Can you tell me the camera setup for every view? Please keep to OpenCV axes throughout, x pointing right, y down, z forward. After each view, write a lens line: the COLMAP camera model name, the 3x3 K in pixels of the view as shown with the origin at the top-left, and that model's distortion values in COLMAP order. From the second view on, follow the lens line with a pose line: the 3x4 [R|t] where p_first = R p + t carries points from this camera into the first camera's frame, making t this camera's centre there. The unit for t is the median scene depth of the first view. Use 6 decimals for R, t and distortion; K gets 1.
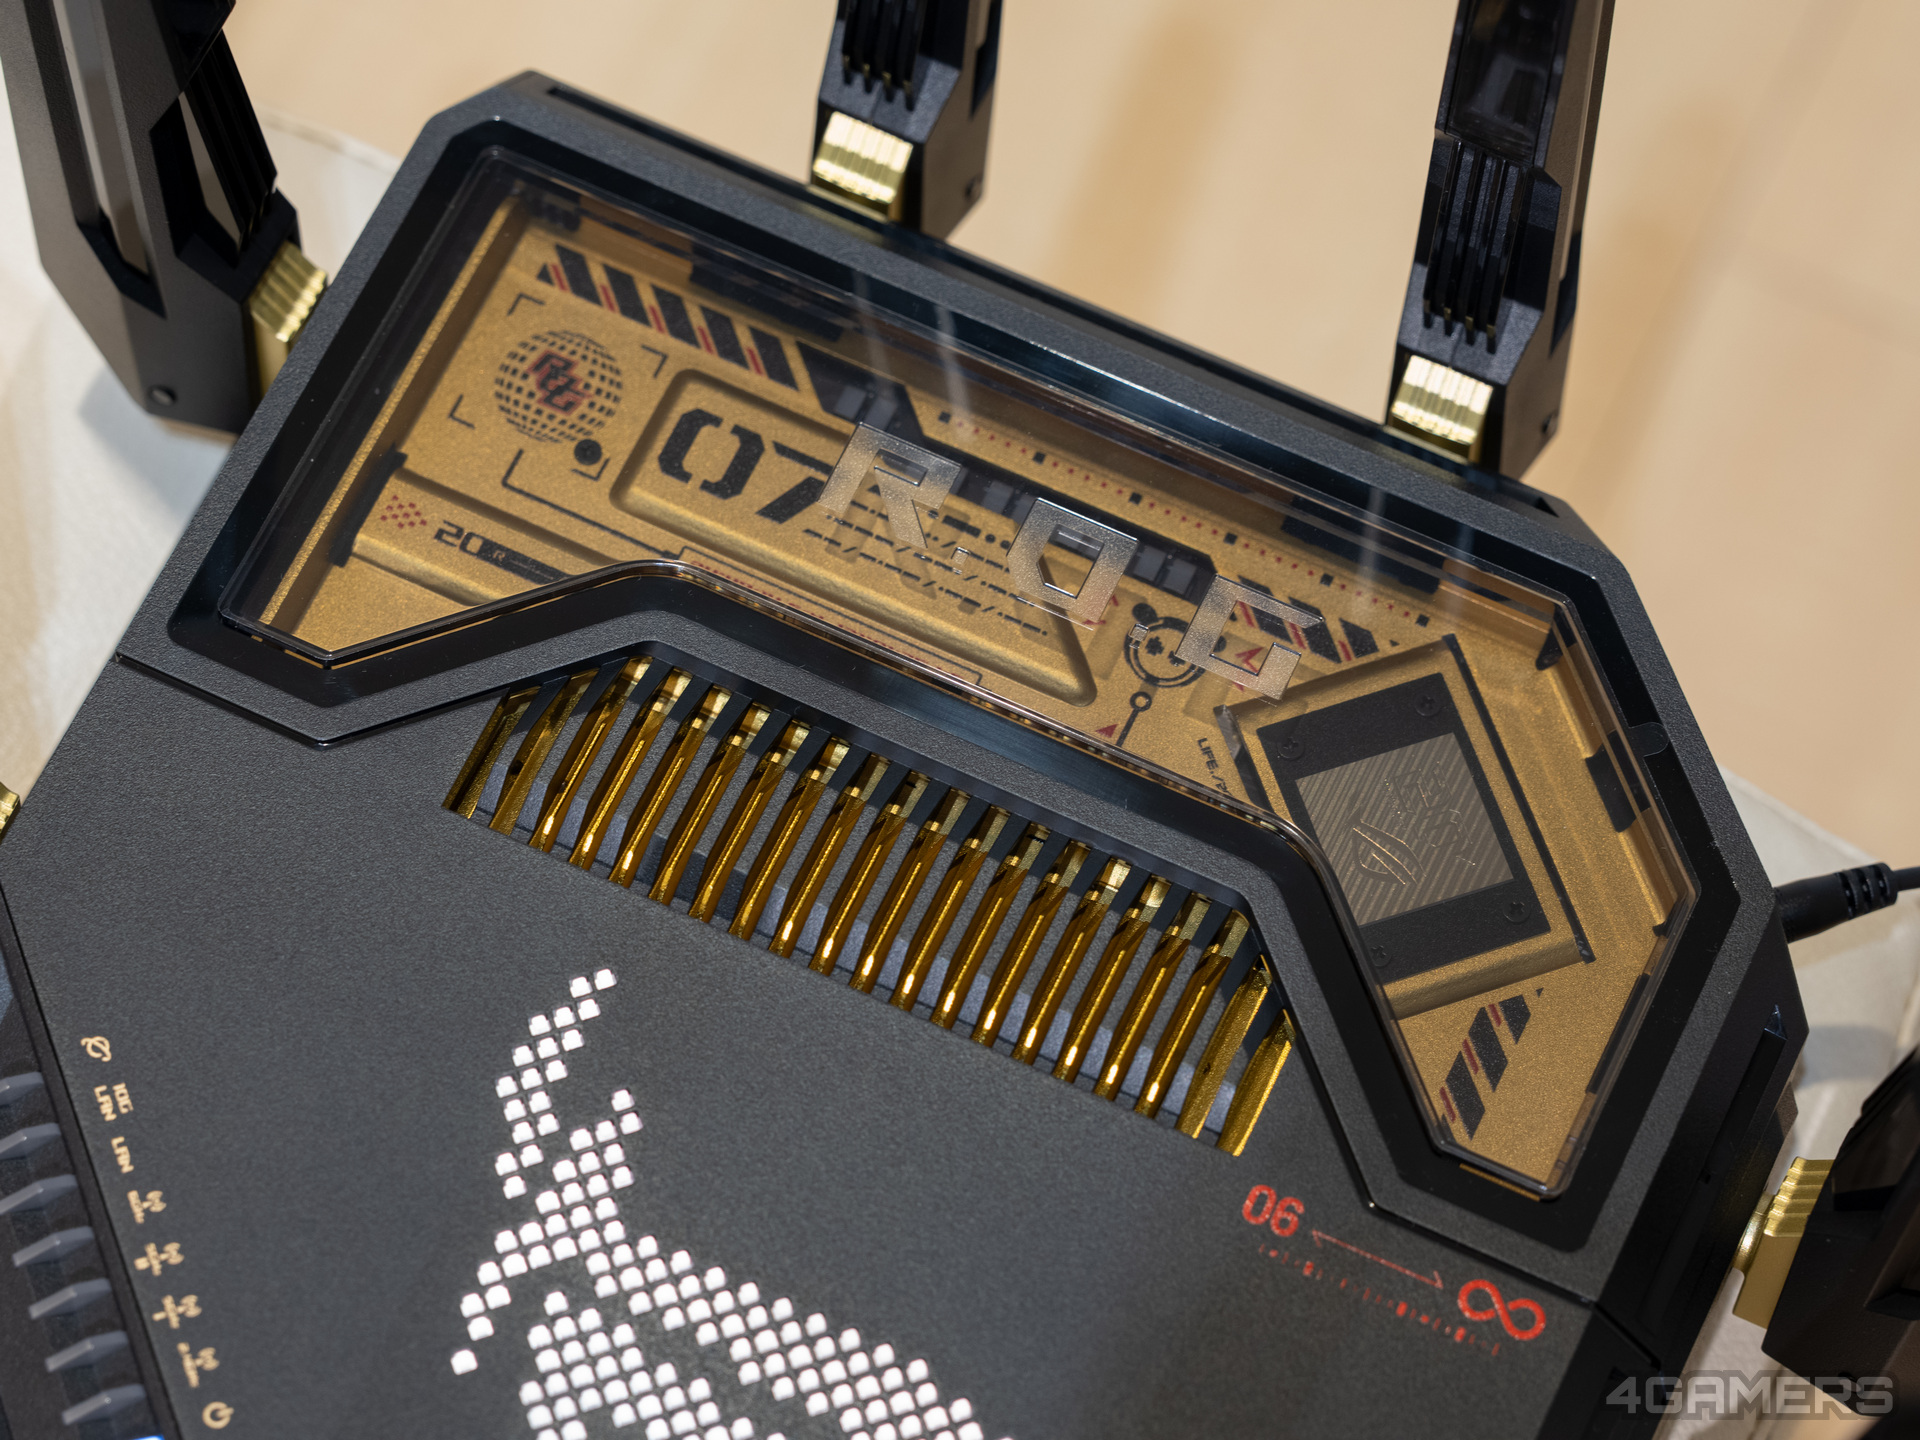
lens RADIAL K [[6273.0, 0, 958.6], [0, 6273.0, 727.8], [0, 0, 1]] dist [-0.026248, 0.000000]
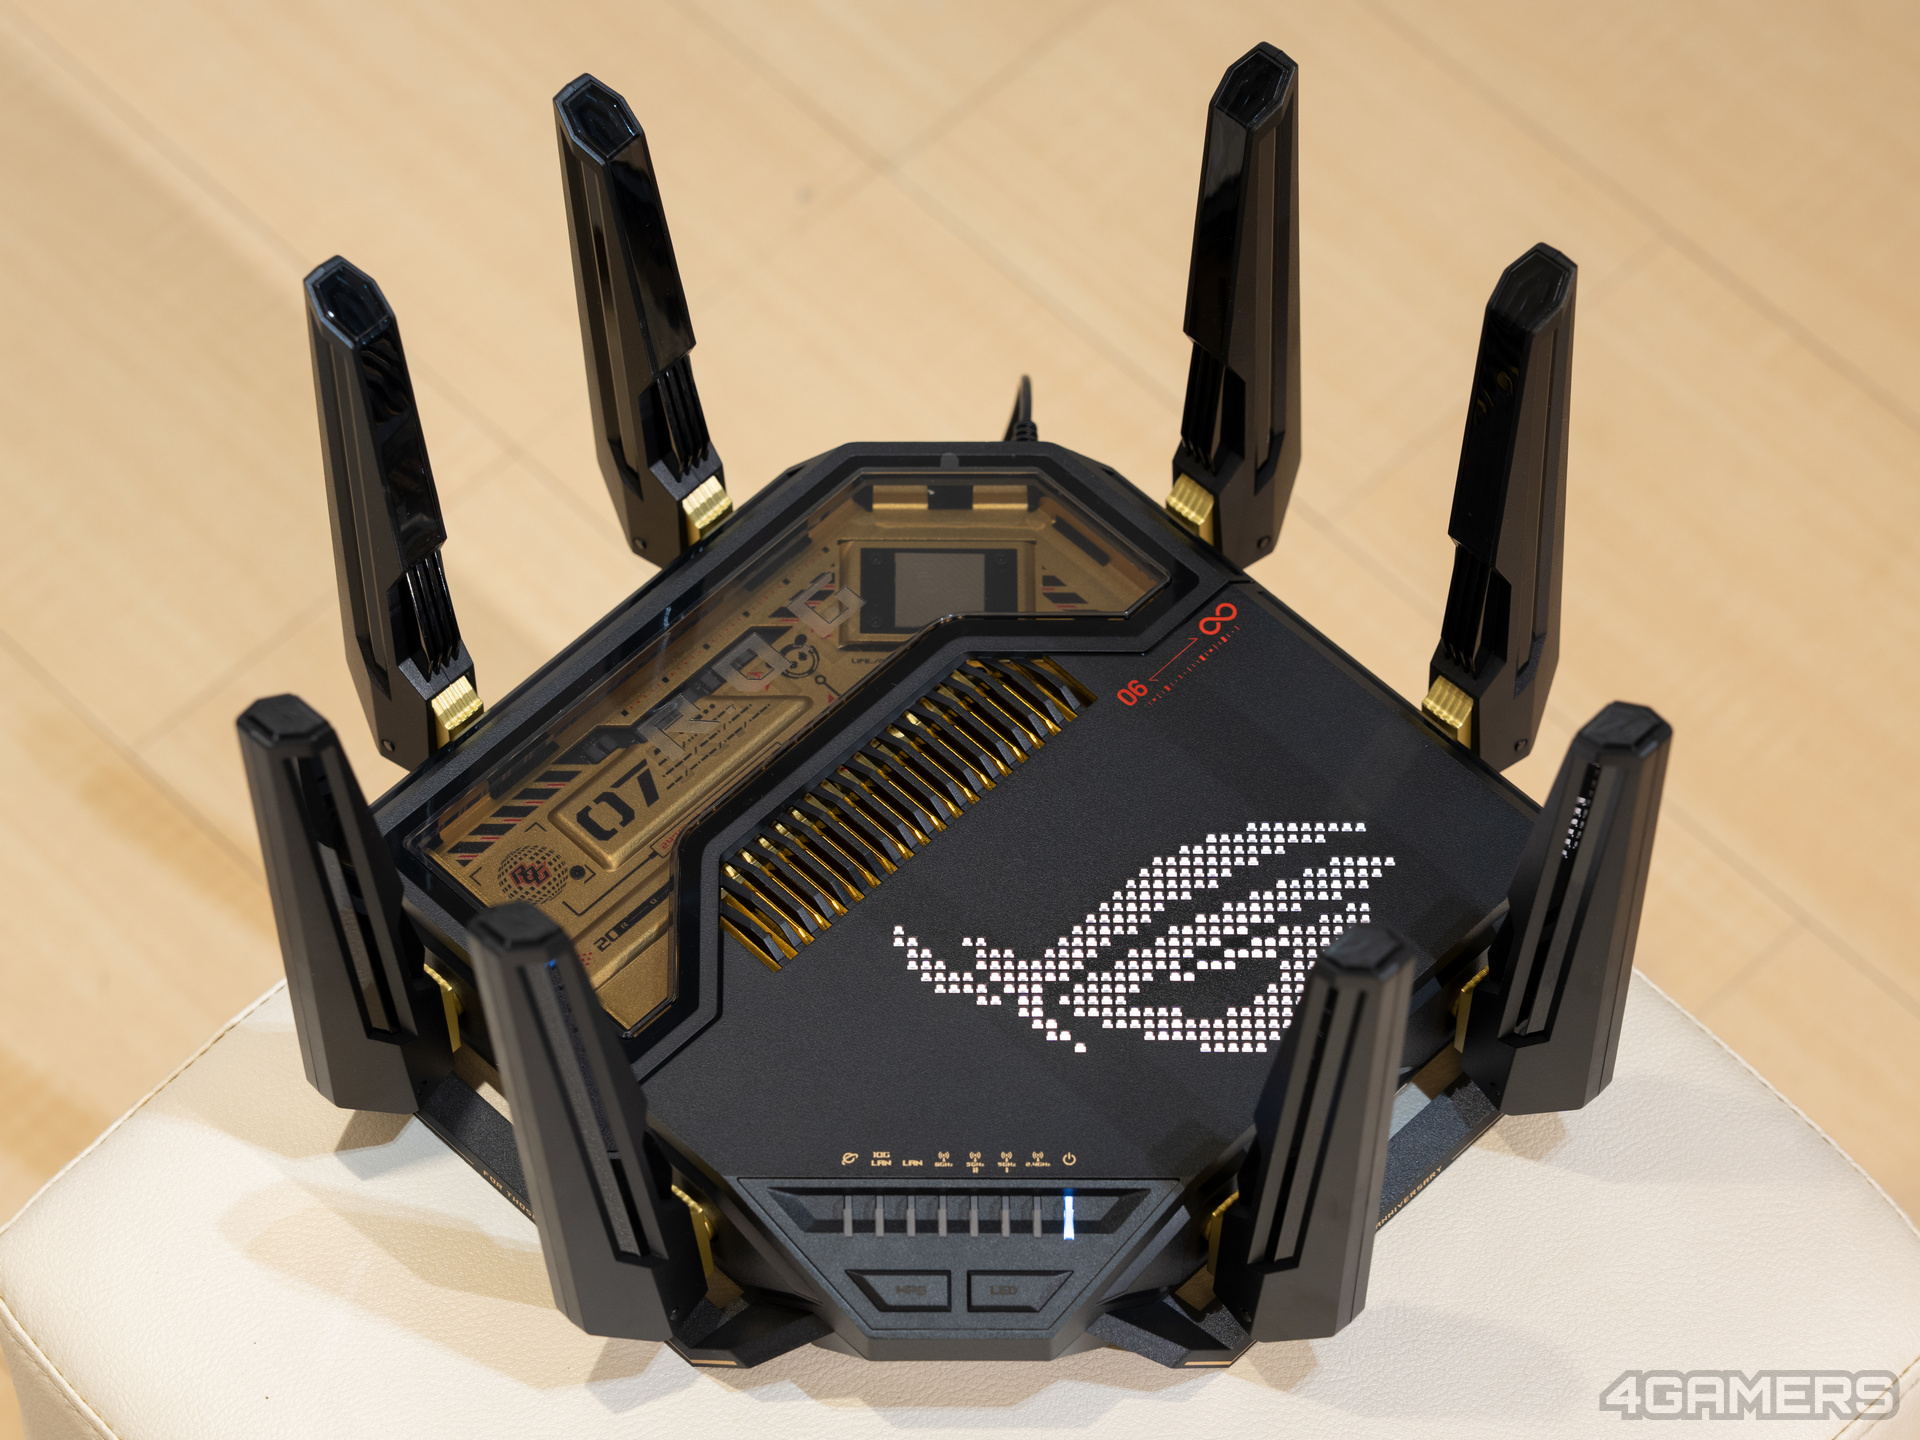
lens RADIAL K [[6273.0, 0, 951.6], [0, 6273.0, 718.2], [0, 0, 1]] dist [-0.026248, 0.000000]
pose [[0.336411, -0.797536, 0.500764, -0.922788], [0.852139, 0.484157, 0.198622, -0.343928], [-0.400857, 0.359902, 0.842487, -0.605236]]
